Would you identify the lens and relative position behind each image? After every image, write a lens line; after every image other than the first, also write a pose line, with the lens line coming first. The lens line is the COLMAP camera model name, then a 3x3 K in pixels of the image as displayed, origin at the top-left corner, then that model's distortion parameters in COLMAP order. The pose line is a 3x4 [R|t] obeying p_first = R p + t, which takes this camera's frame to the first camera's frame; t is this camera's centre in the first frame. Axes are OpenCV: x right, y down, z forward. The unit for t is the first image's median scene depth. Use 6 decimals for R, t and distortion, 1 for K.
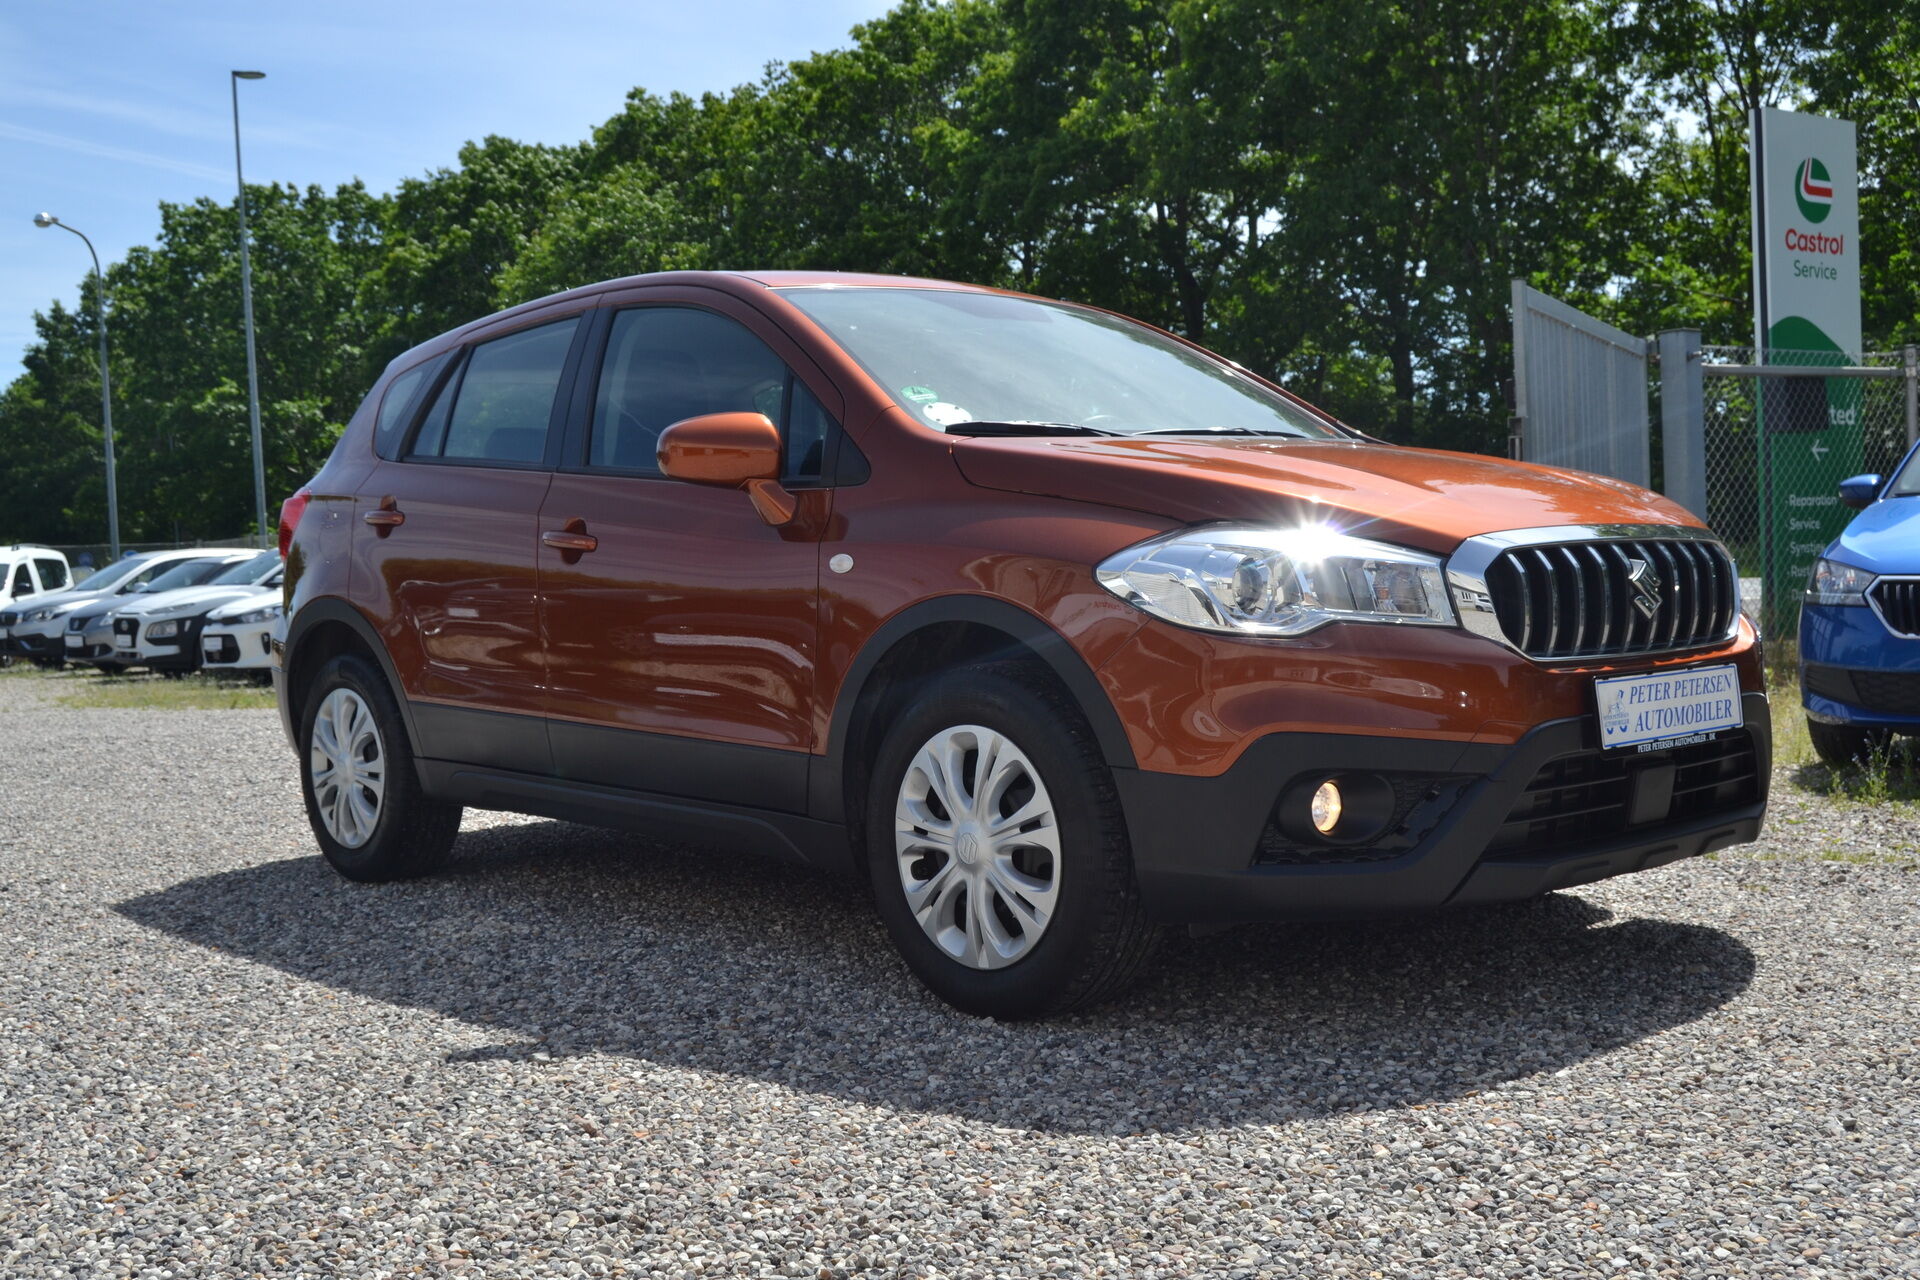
lens RADIAL K [[2055.9, 0, 962.0], [0, 2055.9, 616.0], [0, 0, 1]] dist [-0.082645, 0.032270]
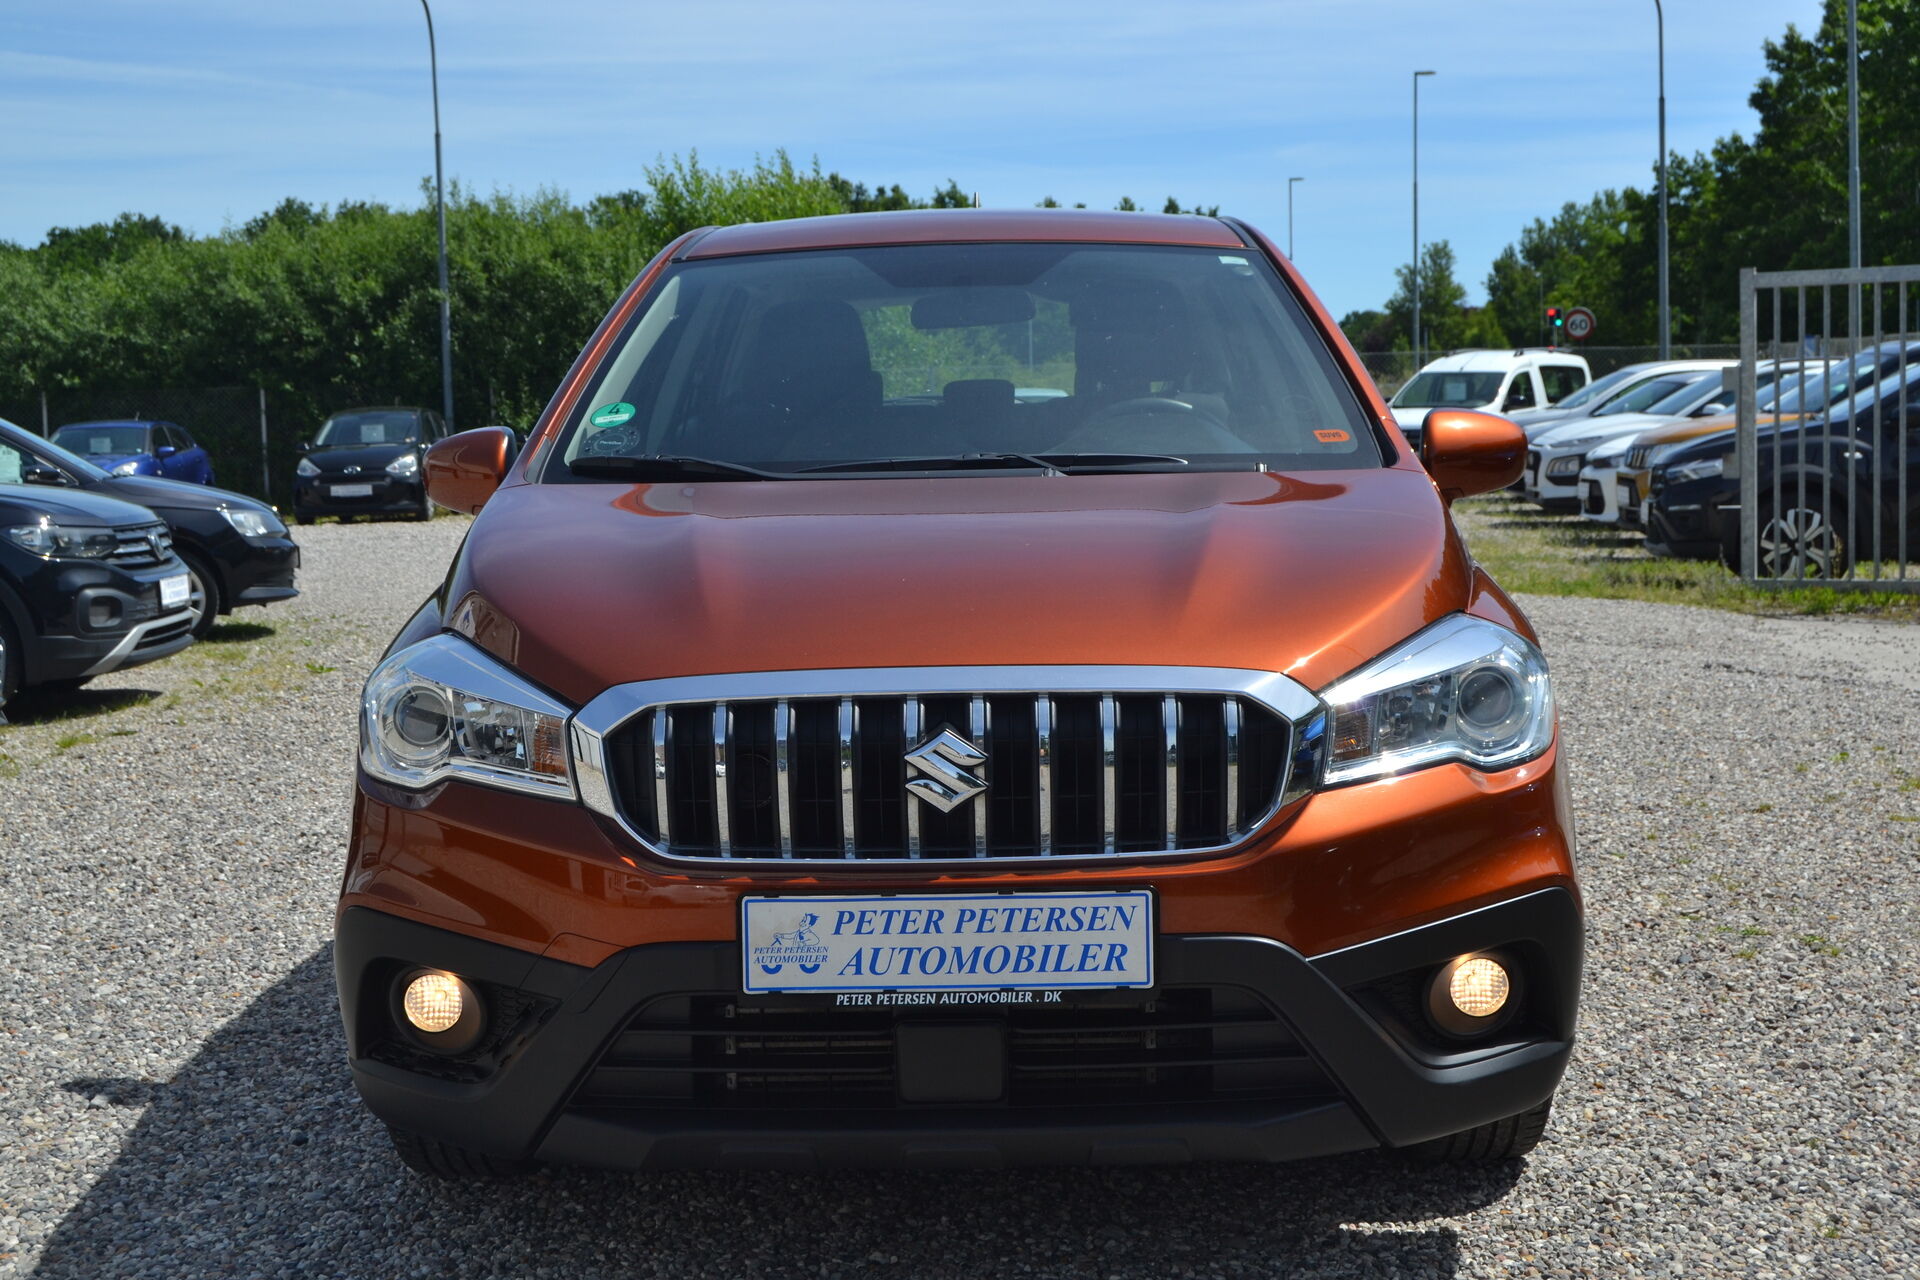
lens RADIAL K [[2542.3, 0, 960.0], [0, 2542.3, 640.0], [0, 0, 1]] dist [-0.045802, -0.067843]
pose [[0.725581, 0.083994, -0.682991, 0.111756], [-0.019880, 0.994667, 0.101204, -0.017365], [0.687849, -0.059854, 0.723382, 0.047285]]
